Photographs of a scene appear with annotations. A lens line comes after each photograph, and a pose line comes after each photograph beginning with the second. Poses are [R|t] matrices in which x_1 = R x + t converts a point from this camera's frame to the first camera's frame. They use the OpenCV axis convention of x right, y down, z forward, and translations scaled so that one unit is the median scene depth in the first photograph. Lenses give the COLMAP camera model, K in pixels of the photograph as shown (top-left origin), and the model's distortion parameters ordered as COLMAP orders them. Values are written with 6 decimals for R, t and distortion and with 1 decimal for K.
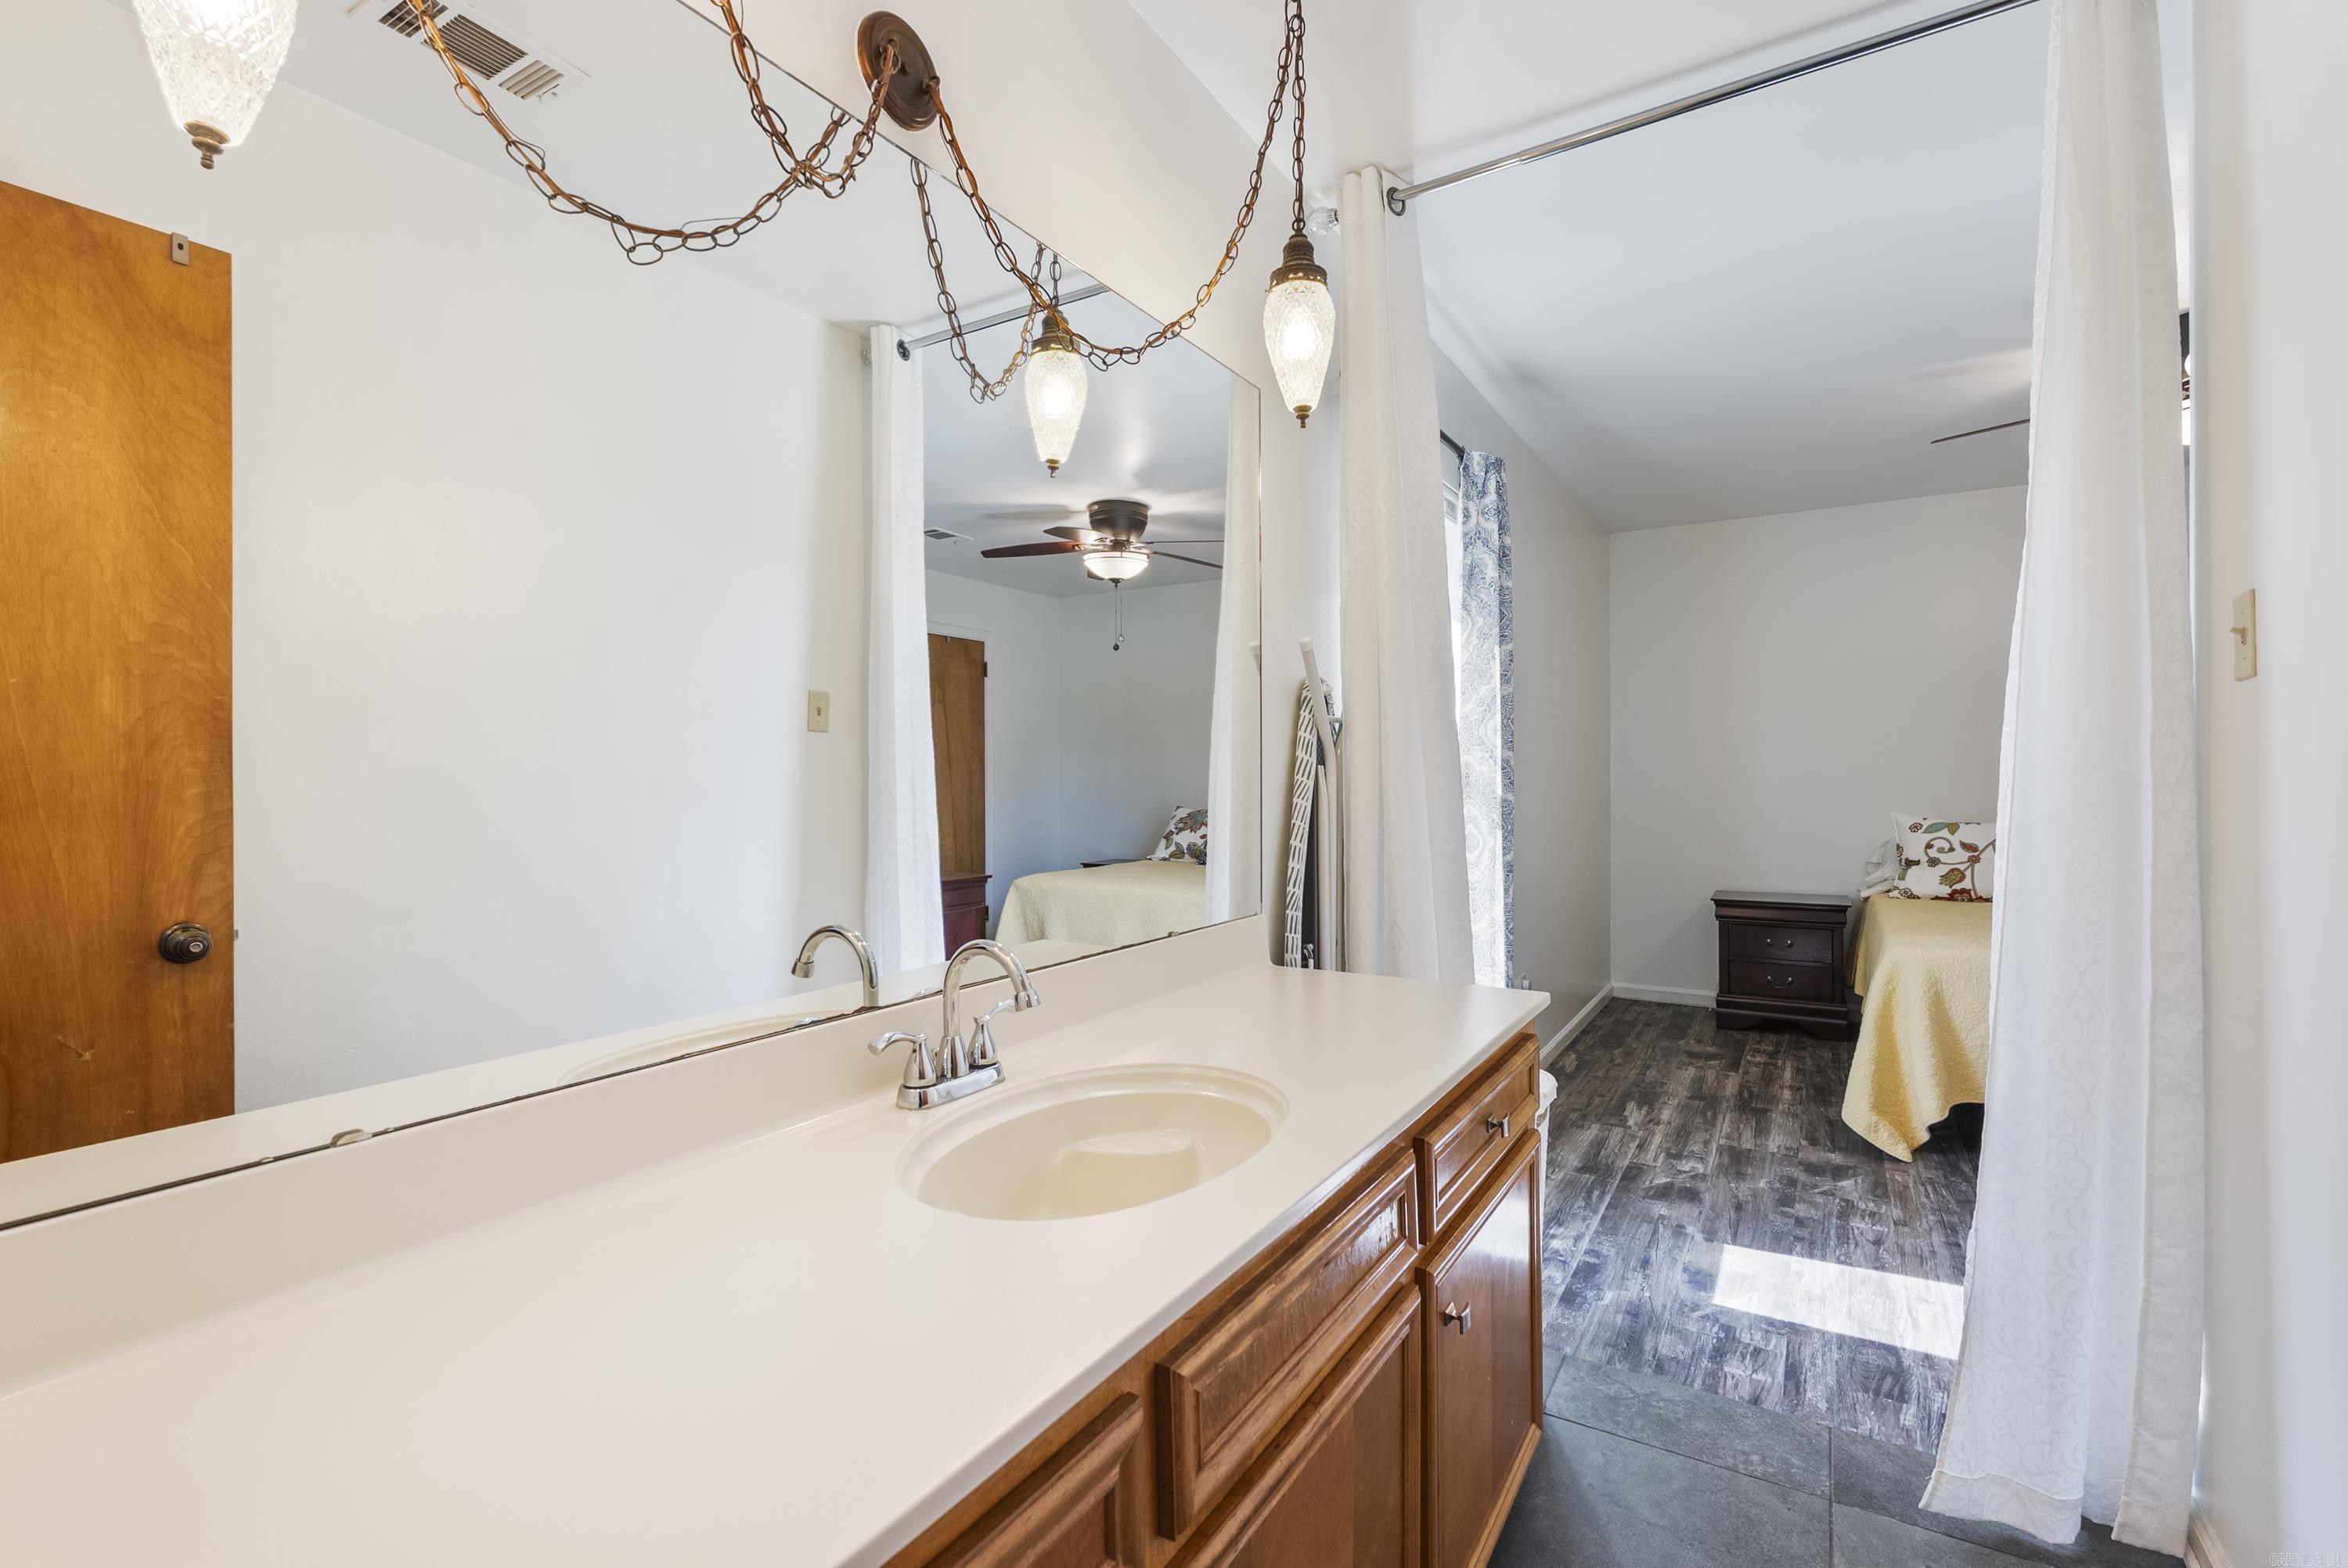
lens RADIAL K [[1042.5, 0, 1173.1], [0, 1042.5, 781.5], [0, 0, 1]] dist [-0.006403, 0.000600]
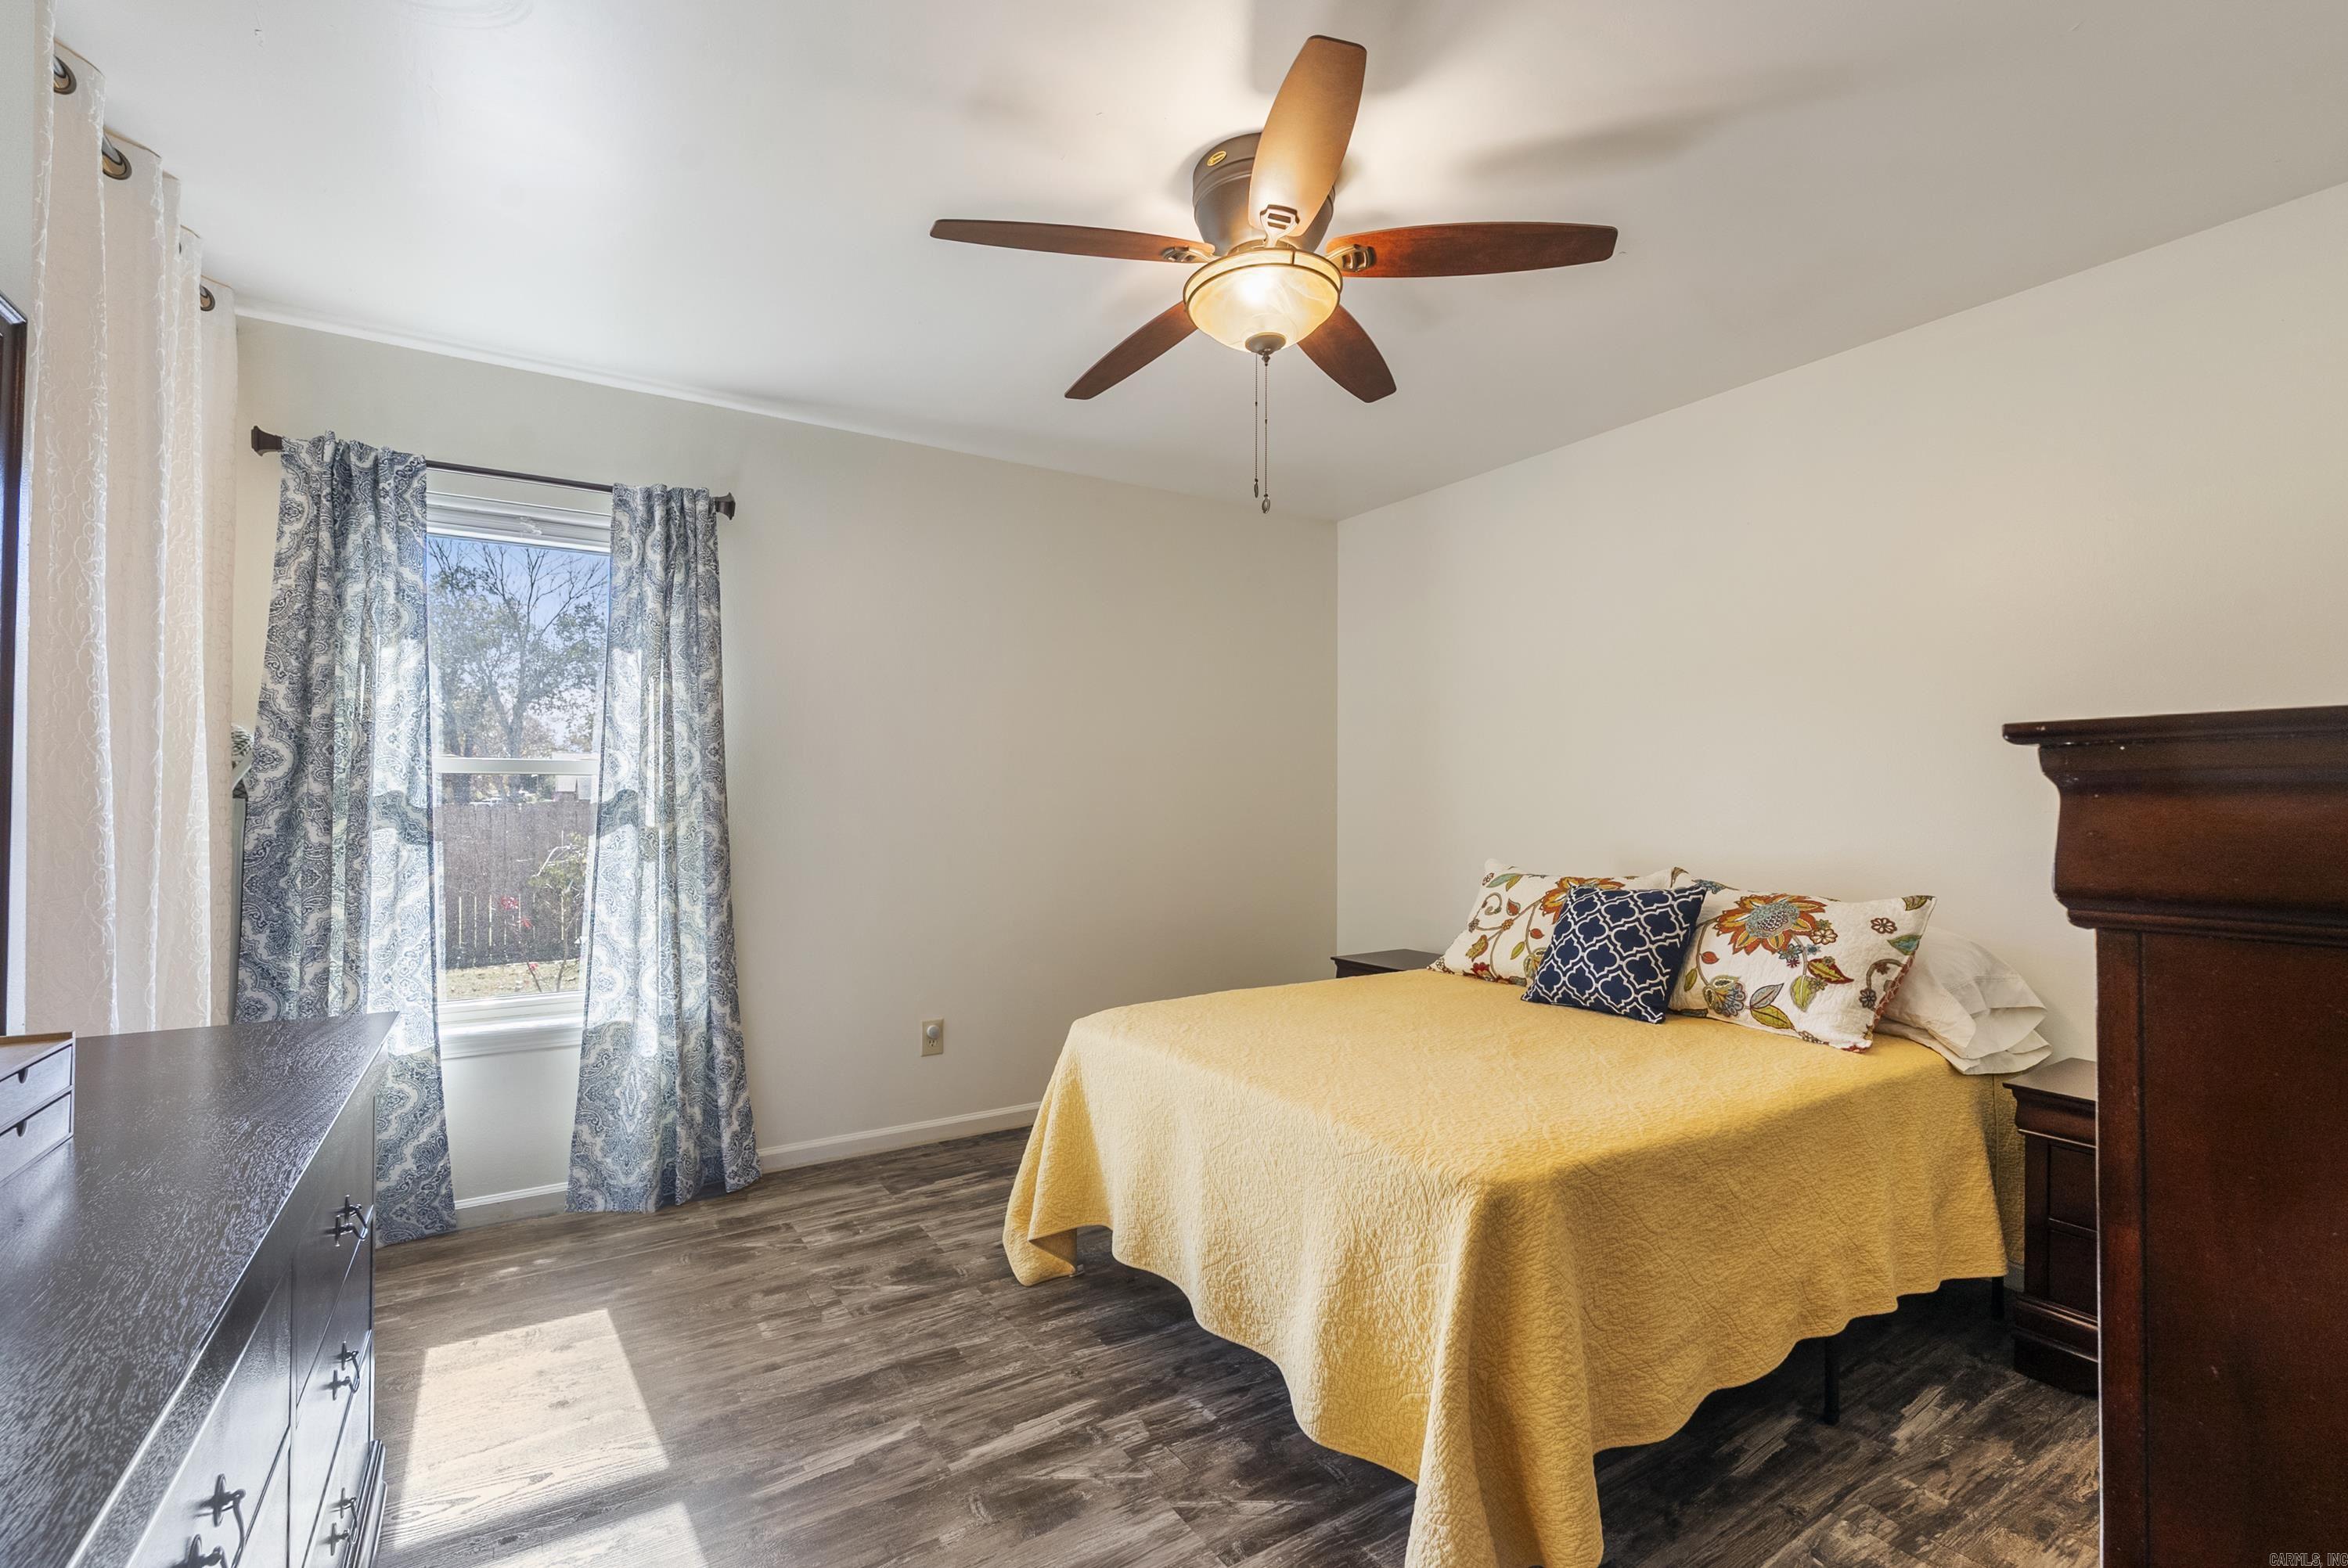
lens RADIAL K [[1042.5, 0, 1179.4], [0, 1042.5, 790.1], [0, 0, 1]] dist [-0.006403, 0.000600]
pose [[0.898580, -0.000575, -0.438810, 0.870312], [-0.005887, 0.999893, -0.013367, -0.008734], [0.438771, 0.014594, 0.898480, 0.232249]]
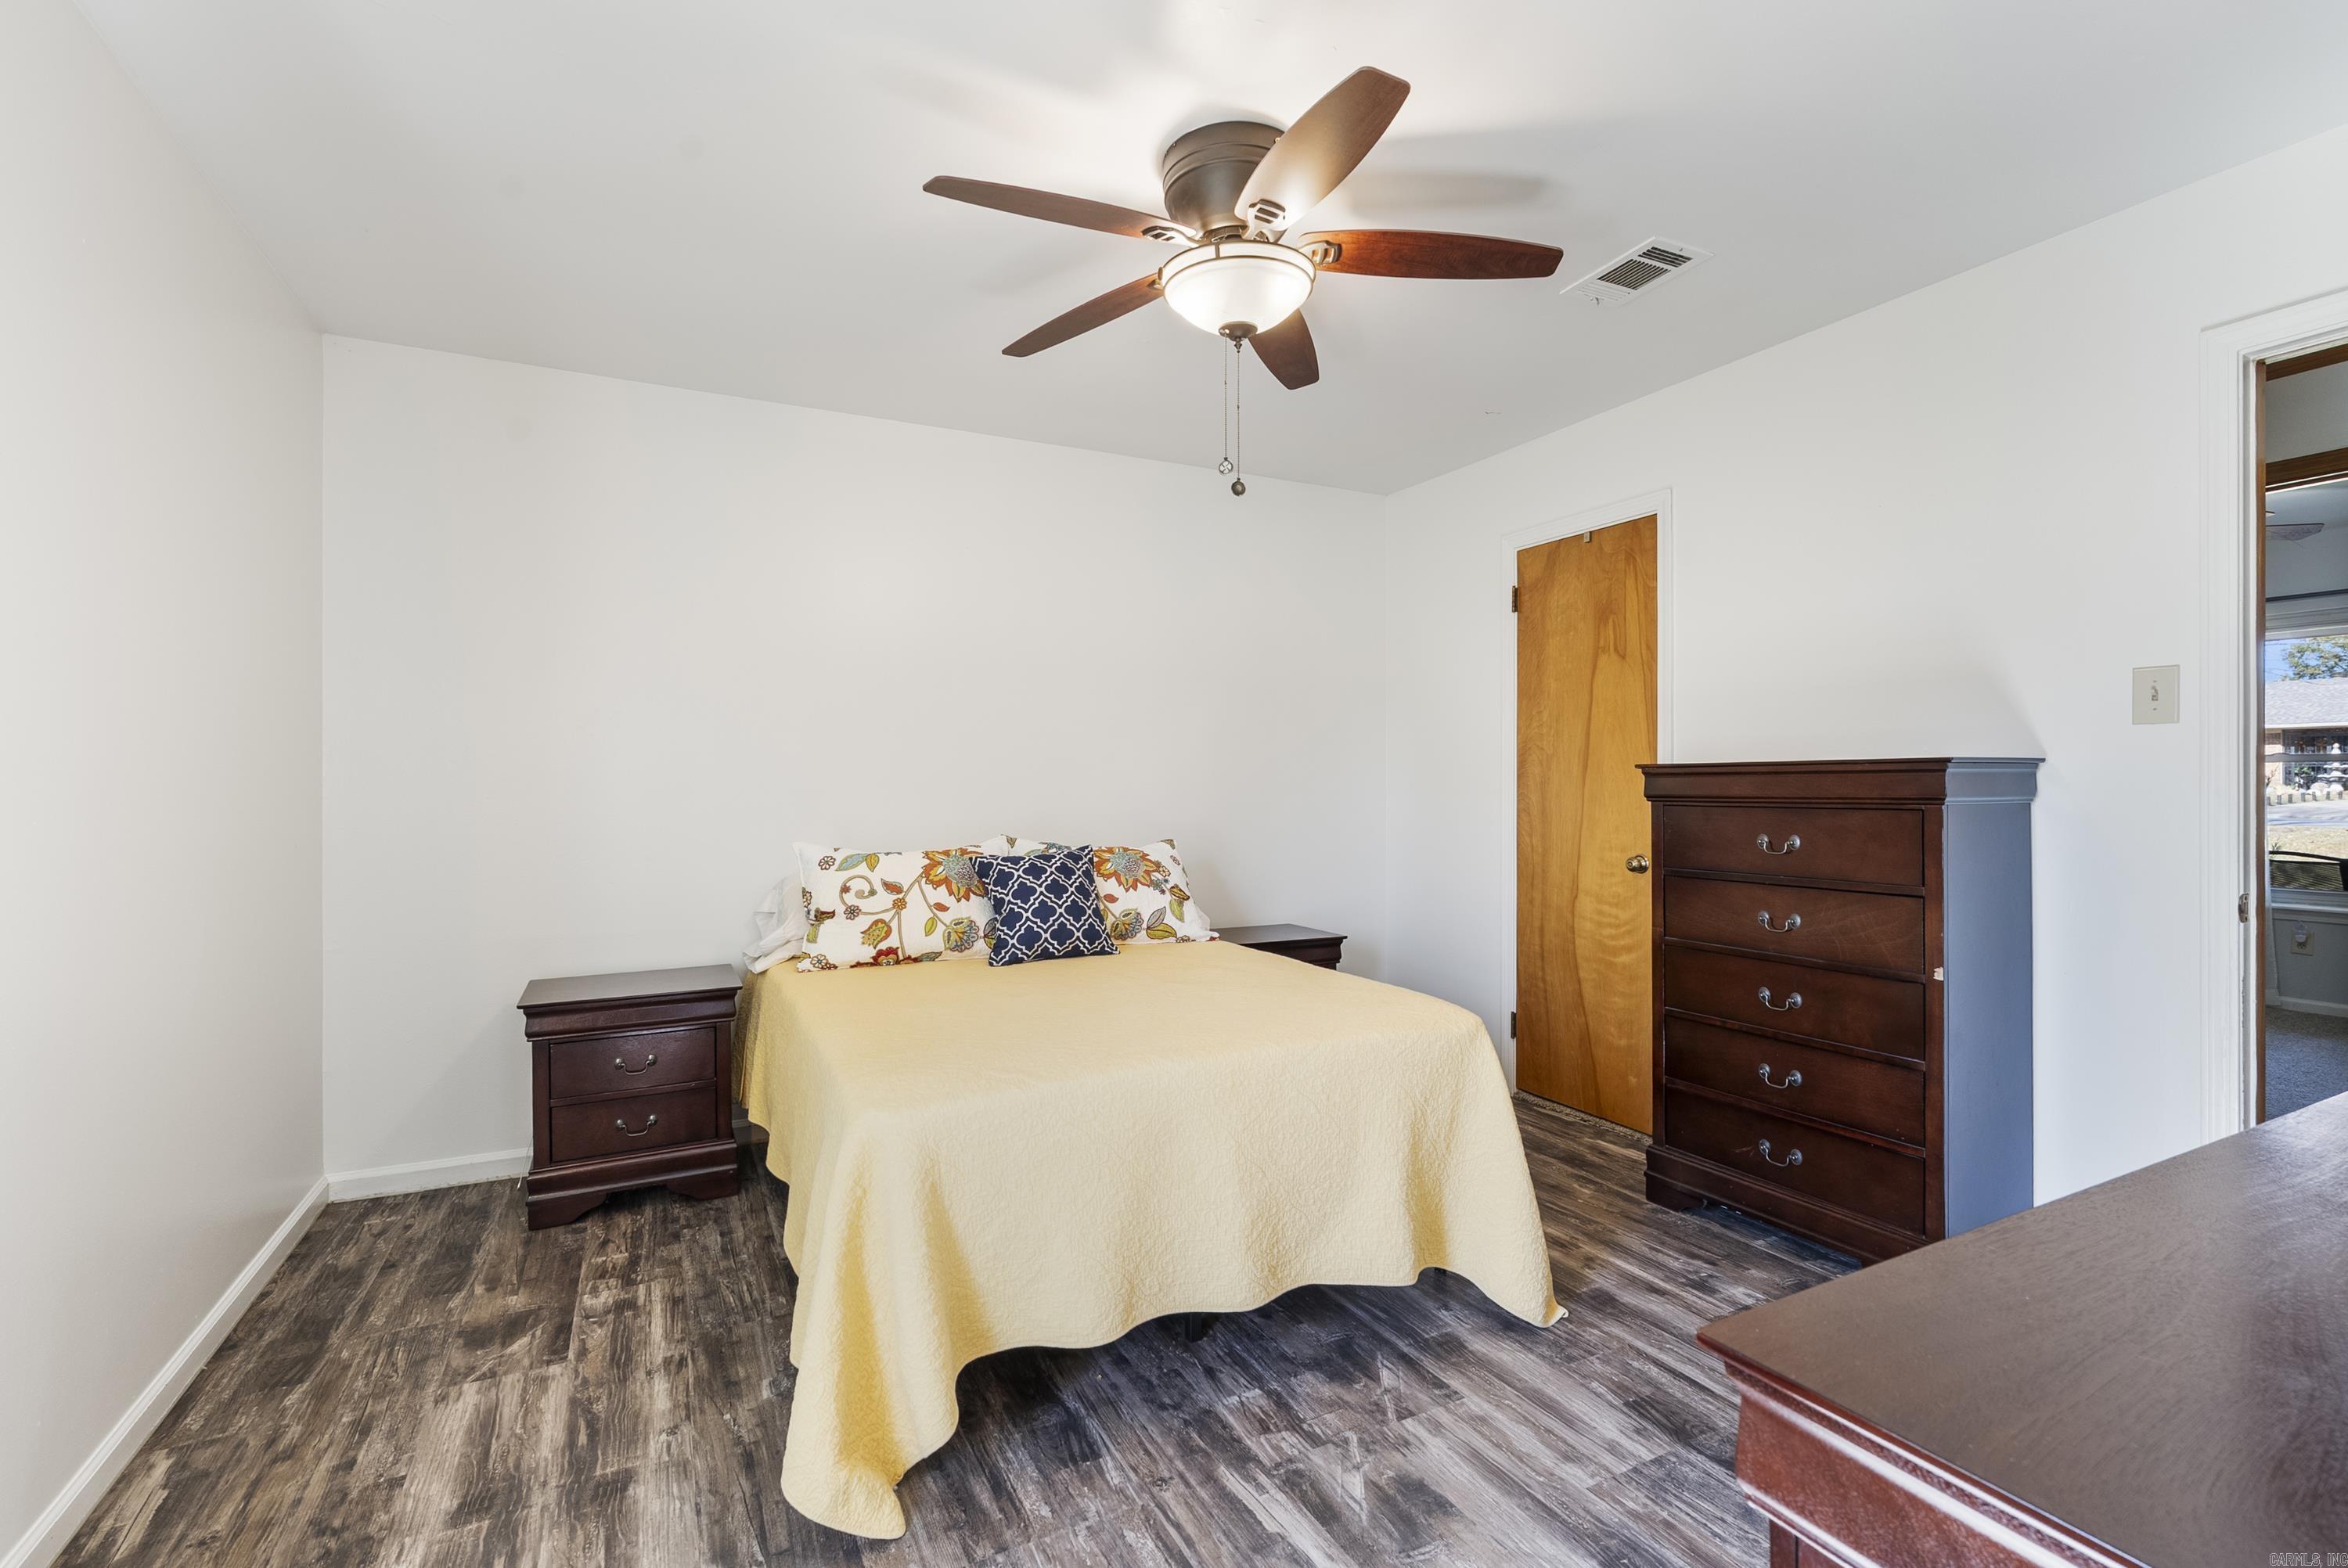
lens RADIAL K [[1042.5, 0, 1172.9], [0, 1042.5, 780.1], [0, 0, 1]] dist [-0.006403, 0.000600]
pose [[0.520948, 0.005040, 0.853574, 0.247478], [0.003299, 0.999963, -0.007918, -0.004894], [-0.853582, 0.006940, 0.520912, 0.452539]]
